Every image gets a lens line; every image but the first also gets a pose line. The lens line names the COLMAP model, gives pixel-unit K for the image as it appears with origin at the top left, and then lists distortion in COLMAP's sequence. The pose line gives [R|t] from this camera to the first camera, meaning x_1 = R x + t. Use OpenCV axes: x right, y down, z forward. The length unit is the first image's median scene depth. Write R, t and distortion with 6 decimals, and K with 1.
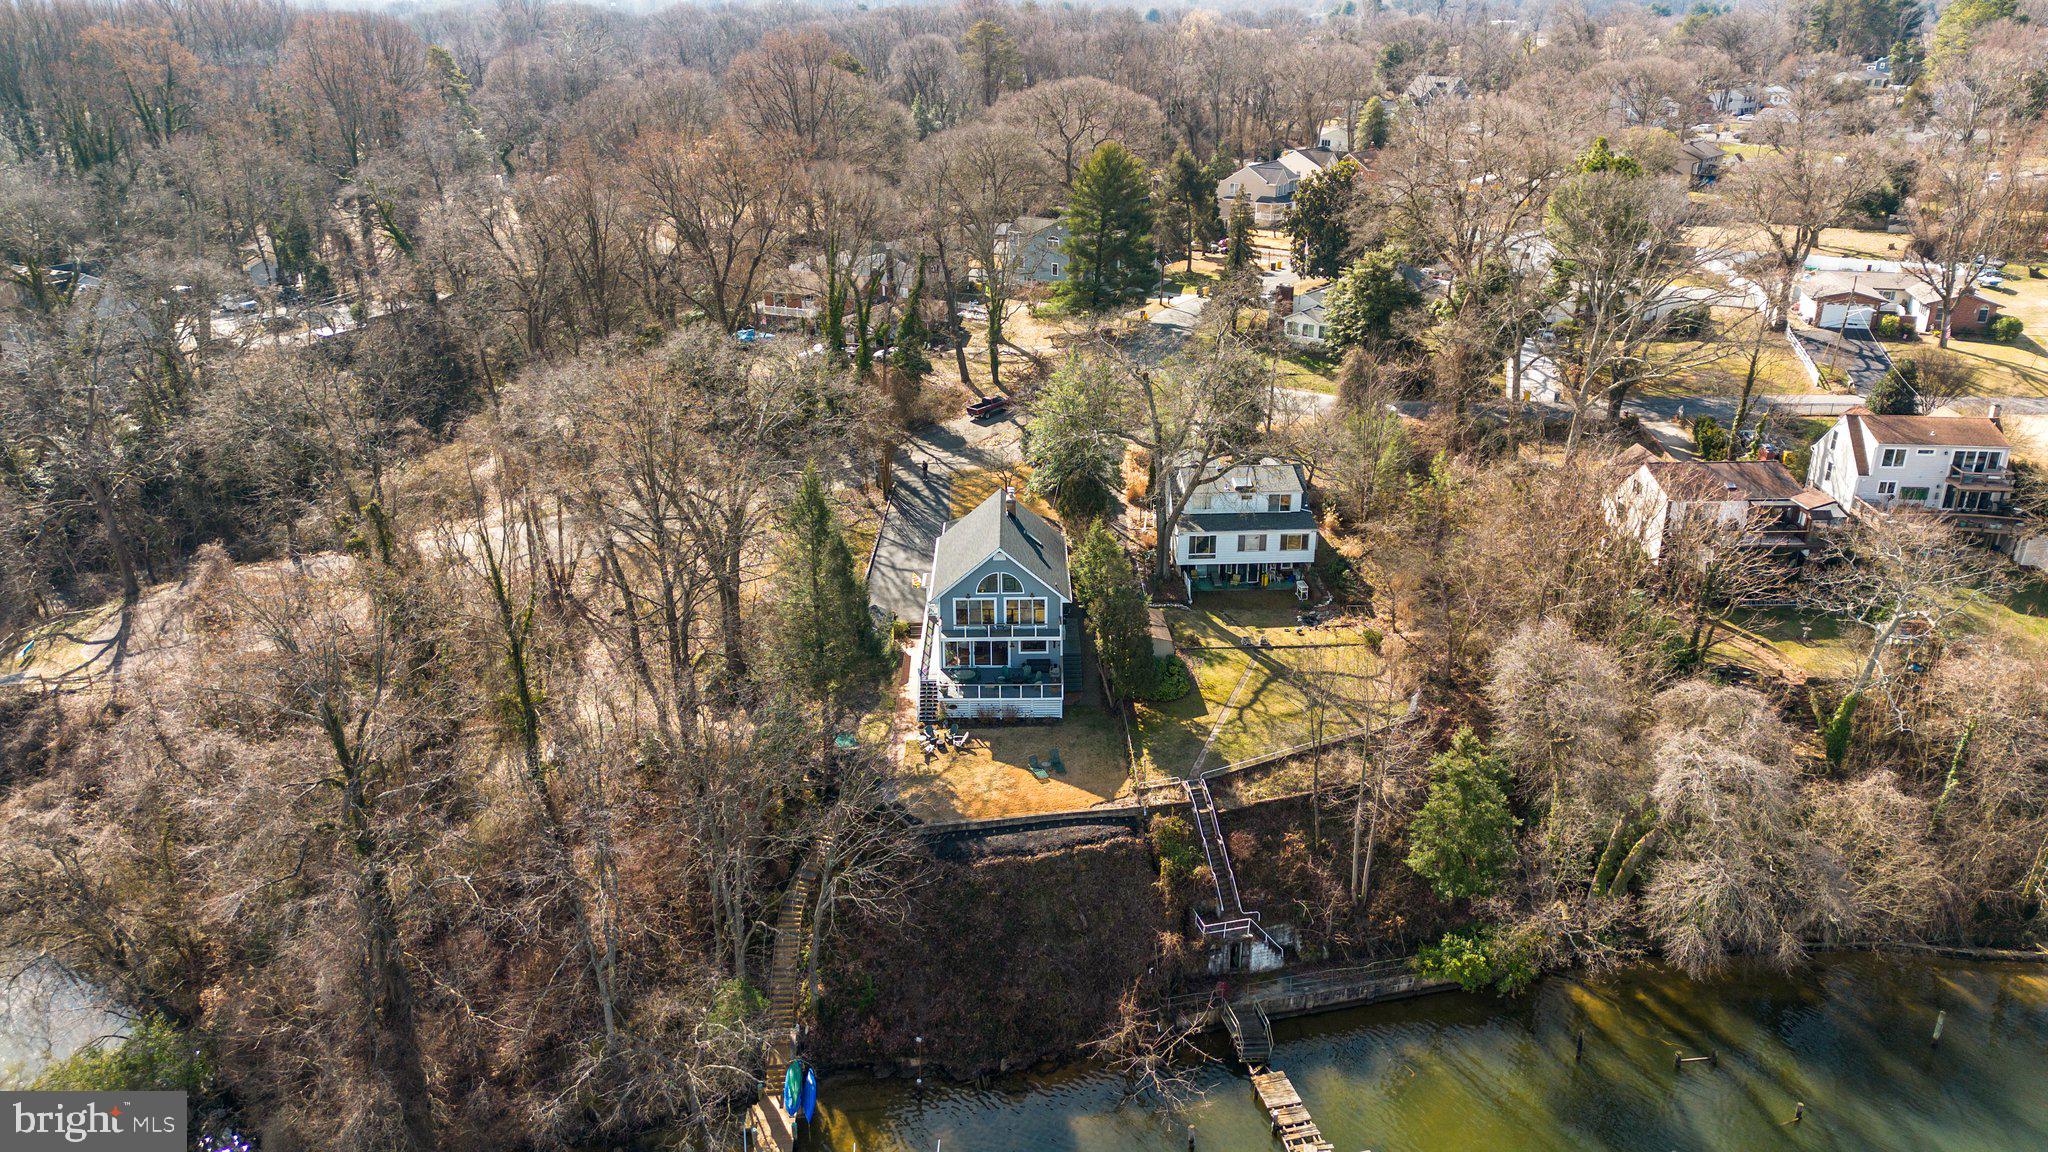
lens RADIAL K [[1436.4, 0, 1024.0], [0, 1436.4, 576.0], [0, 0, 1]] dist [0.064503, -0.061295]
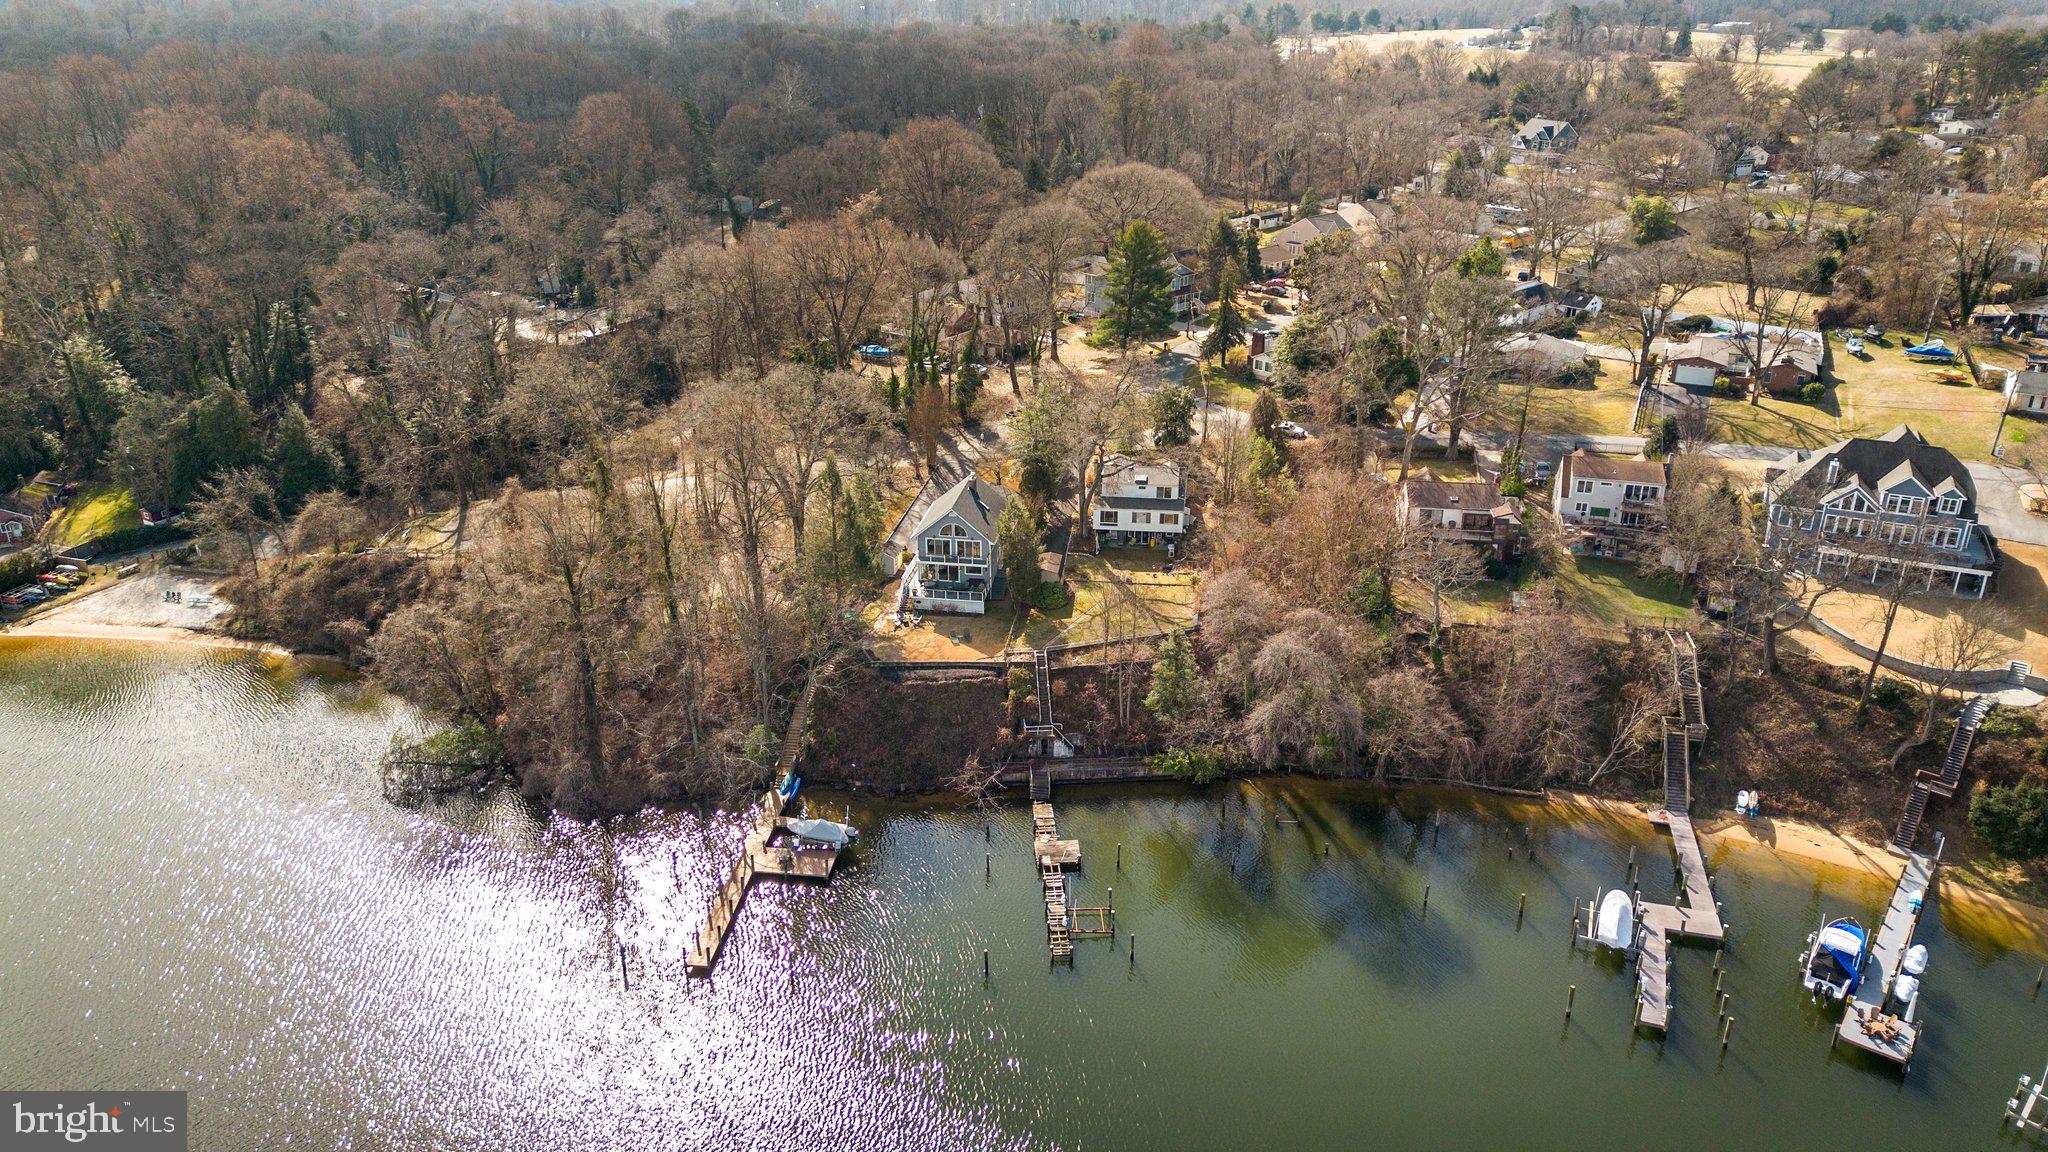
lens RADIAL K [[1431.0, 0, 1024.0], [0, 1431.0, 576.0], [0, 0, 1]] dist [0.083328, -0.083590]
pose [[0.985795, 0.069778, -0.152769, 0.307521], [-0.066735, 0.997458, 0.024962, 0.010813], [0.154122, -0.014412, 0.987947, -0.597591]]
